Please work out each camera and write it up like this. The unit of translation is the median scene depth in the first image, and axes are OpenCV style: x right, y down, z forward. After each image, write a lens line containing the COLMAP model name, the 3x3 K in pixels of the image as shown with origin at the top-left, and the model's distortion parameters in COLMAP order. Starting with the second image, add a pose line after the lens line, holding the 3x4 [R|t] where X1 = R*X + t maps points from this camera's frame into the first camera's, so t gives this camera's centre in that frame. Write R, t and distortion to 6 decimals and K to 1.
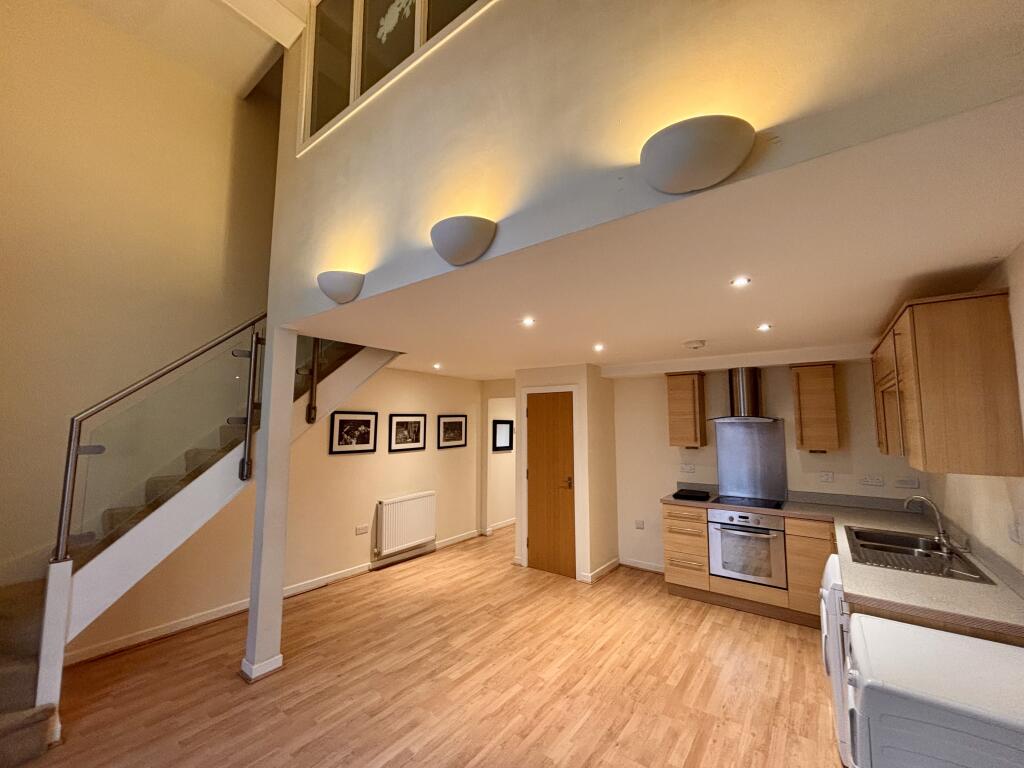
lens RADIAL K [[410.2, 0, 512.0], [0, 410.2, 384.0], [0, 0, 1]] dist [-0.001604, -0.000040]
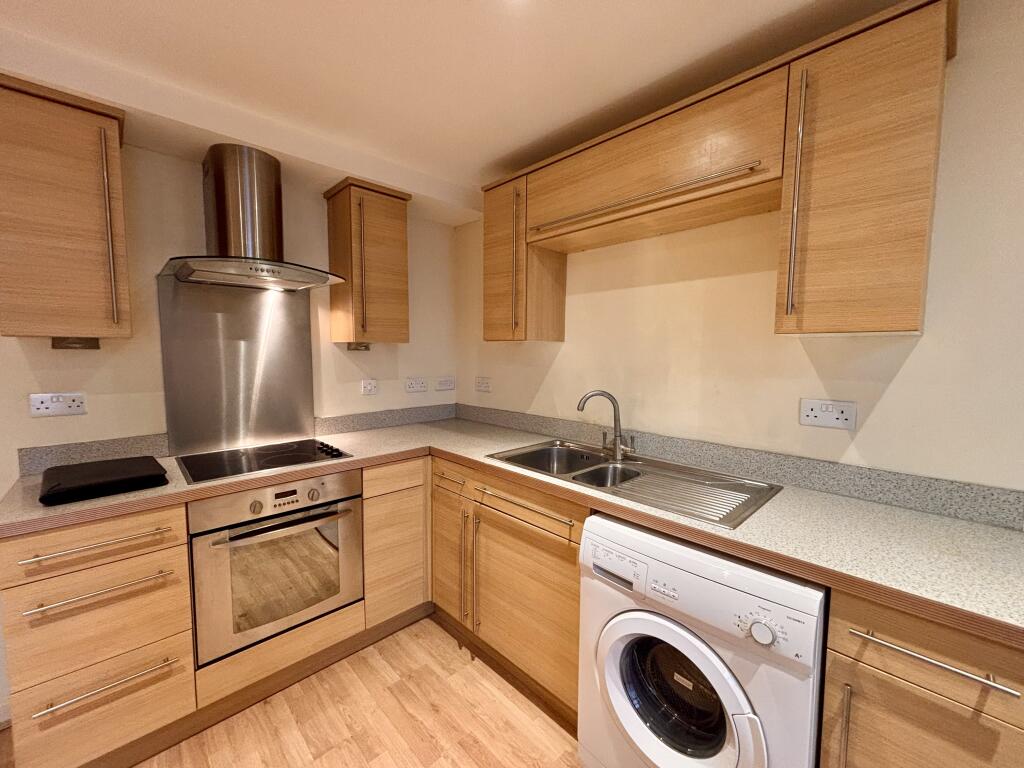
lens RADIAL K [[410.2, 0, 512.0], [0, 410.2, 384.0], [0, 0, 1]] dist [-0.001604, -0.000040]
pose [[0.161283, -0.080384, 0.983629, 0.214995], [-0.106155, 0.989482, 0.098269, 0.163909], [-0.981182, -0.120266, 0.151054, 0.822293]]
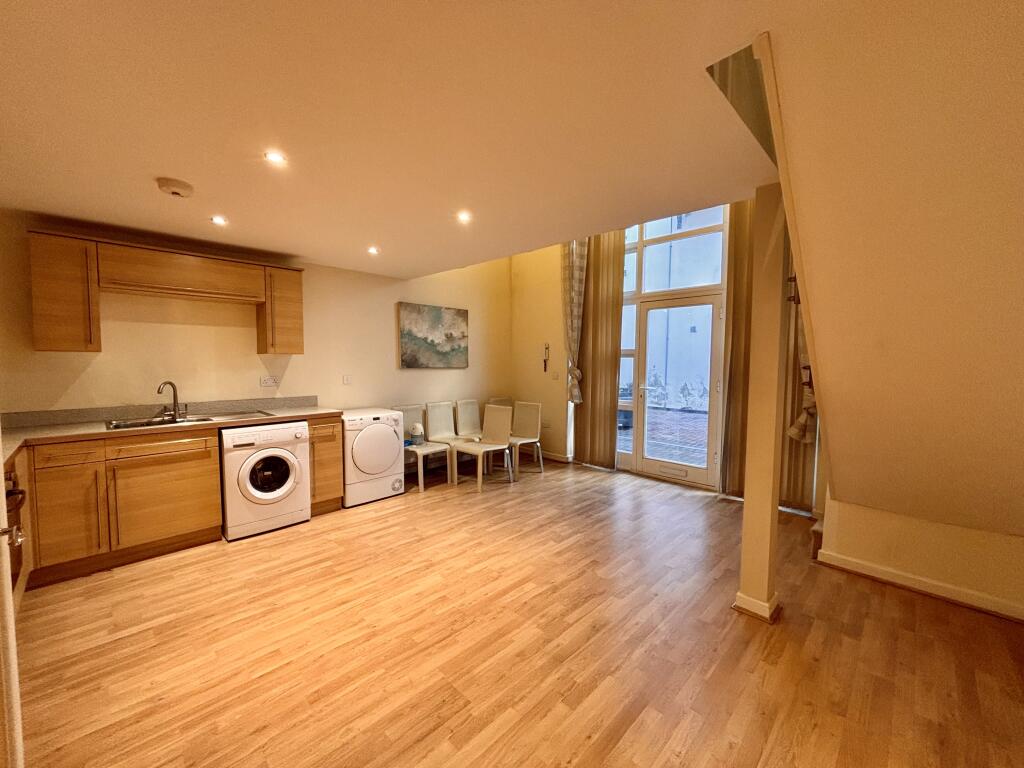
lens RADIAL K [[410.2, 0, 512.0], [0, 410.2, 384.0], [0, 0, 1]] dist [-0.001604, -0.000040]
pose [[-0.990358, -0.017449, 0.137430, -0.186370], [-0.022985, 0.998983, -0.038798, 0.240559], [-0.136613, -0.041583, -0.989751, 1.659287]]
